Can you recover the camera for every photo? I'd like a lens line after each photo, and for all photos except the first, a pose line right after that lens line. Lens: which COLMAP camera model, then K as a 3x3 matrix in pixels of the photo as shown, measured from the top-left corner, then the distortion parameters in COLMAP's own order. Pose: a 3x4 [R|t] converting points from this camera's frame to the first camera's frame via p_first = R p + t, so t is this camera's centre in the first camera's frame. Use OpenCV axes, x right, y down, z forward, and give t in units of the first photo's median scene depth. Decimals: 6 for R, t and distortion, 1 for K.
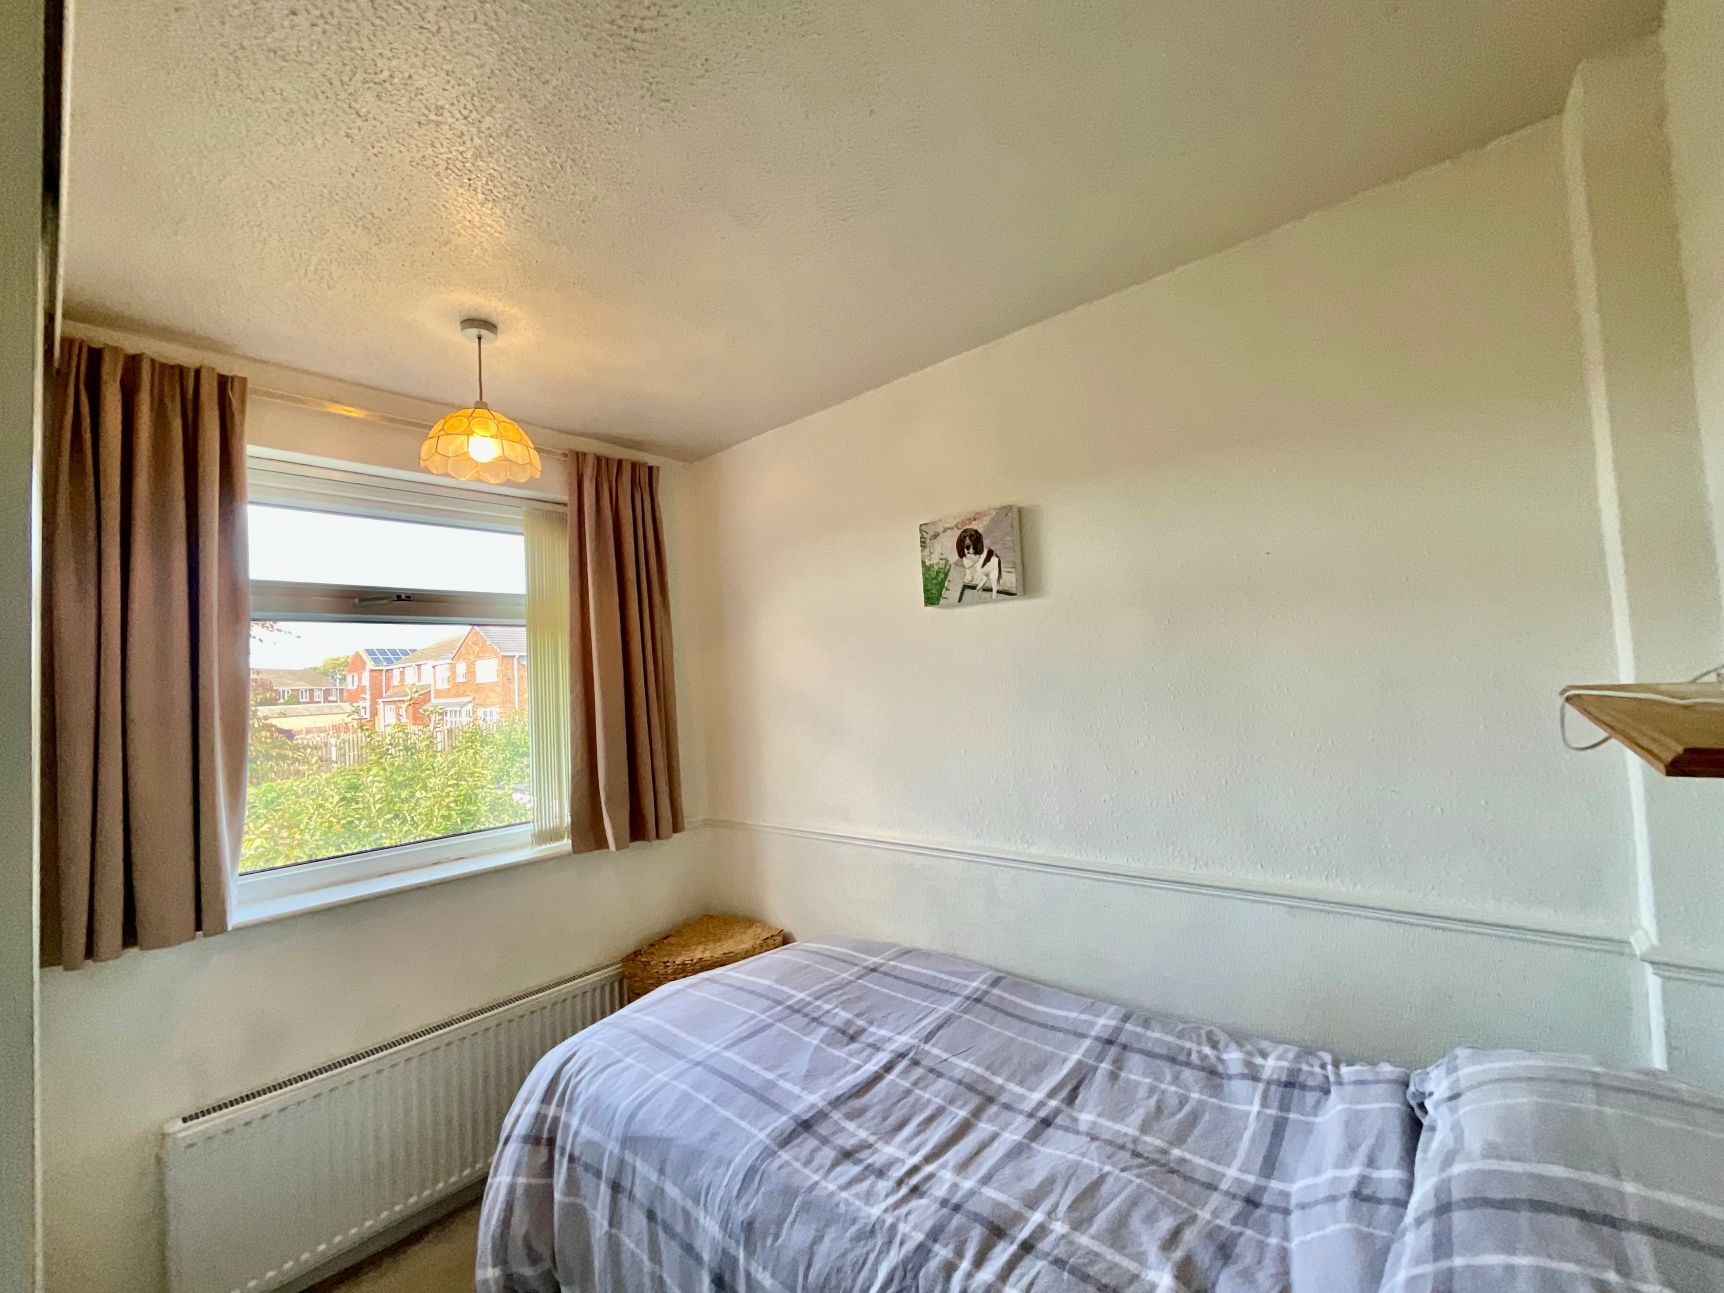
lens RADIAL K [[715.6, 0, 858.7], [0, 715.6, 647.7], [0, 0, 1]] dist [-0.001143, -0.000617]
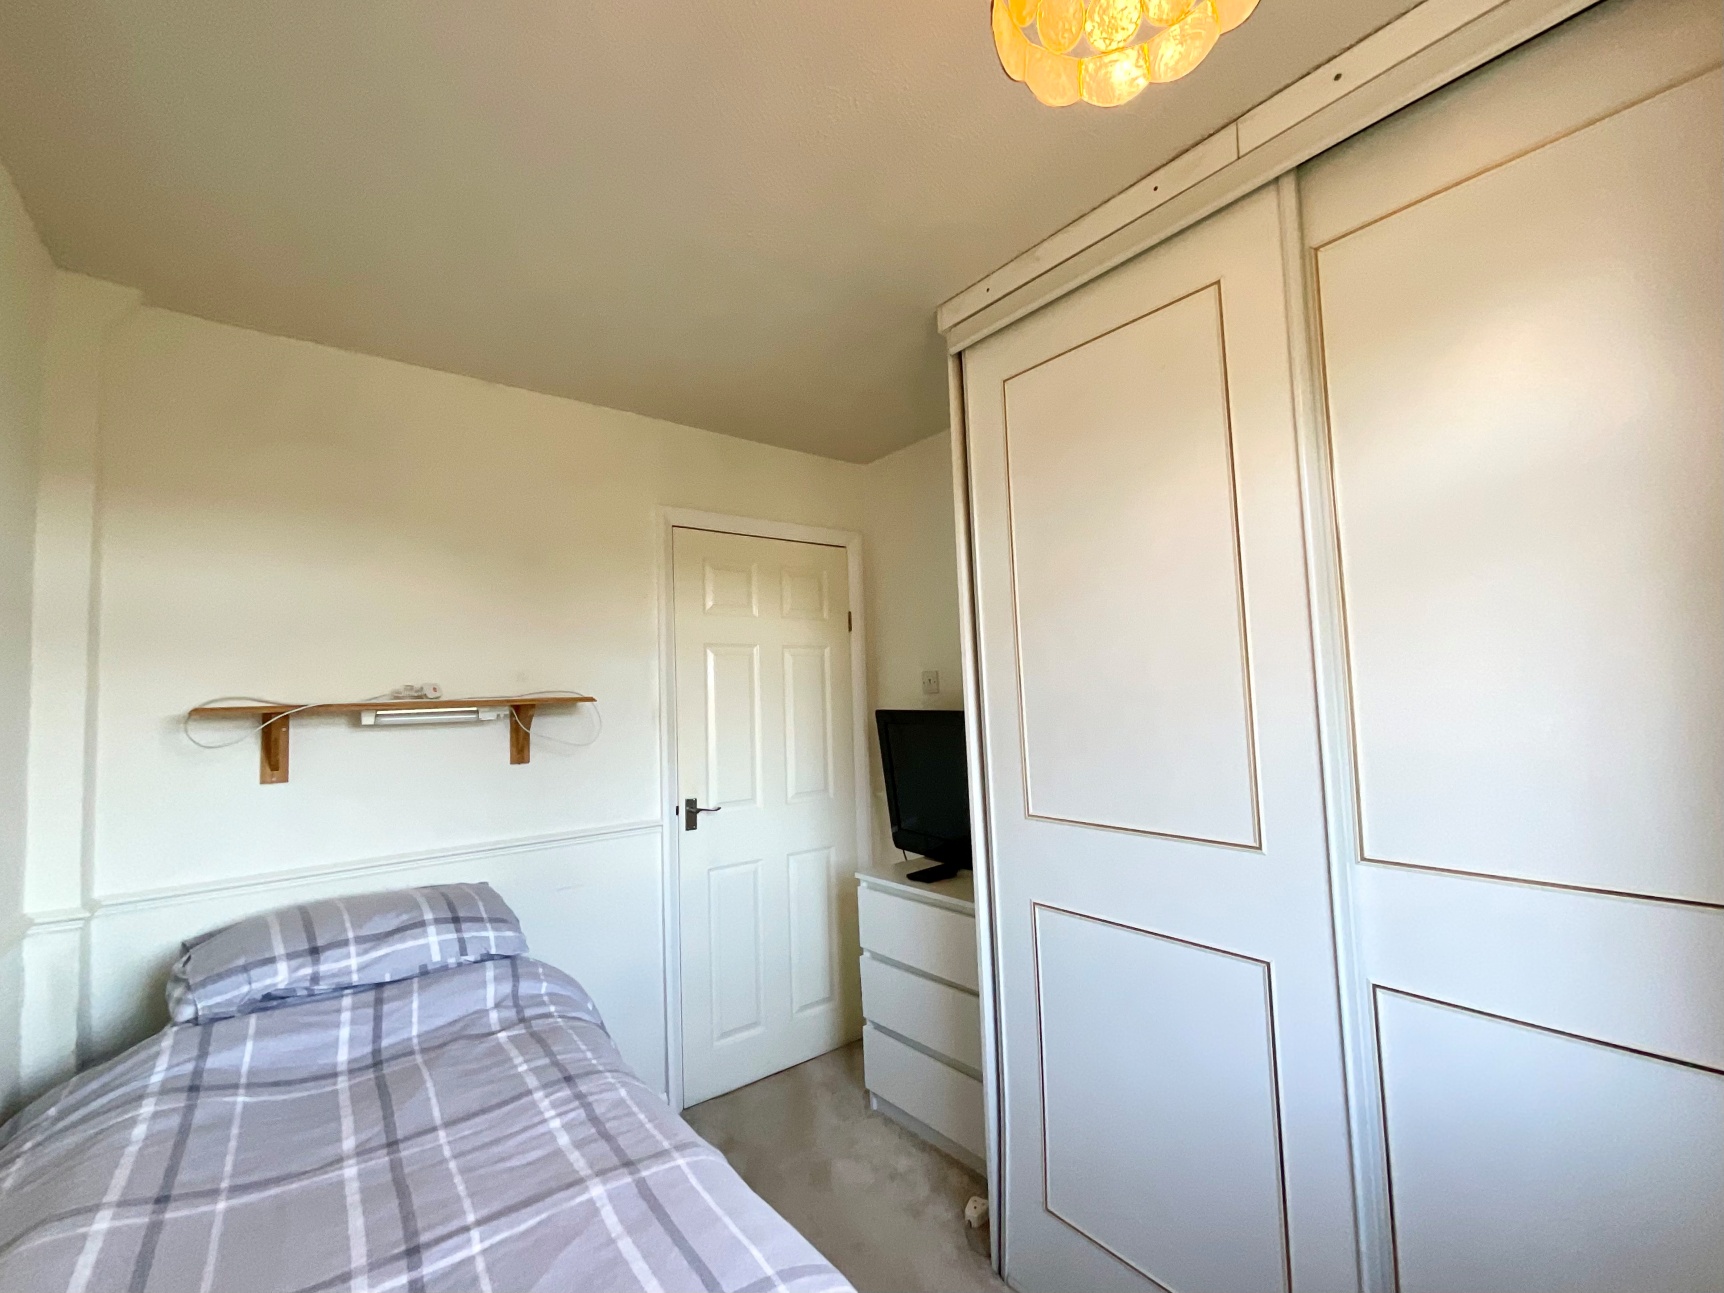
lens RADIAL K [[715.6, 0, 858.7], [0, 715.6, 647.7], [0, 0, 1]] dist [-0.001143, -0.000617]
pose [[-0.978874, 0.097261, 0.179851, -0.559638], [0.076578, 0.989987, -0.118580, 0.180600], [-0.189584, -0.102302, -0.976520, 1.849780]]
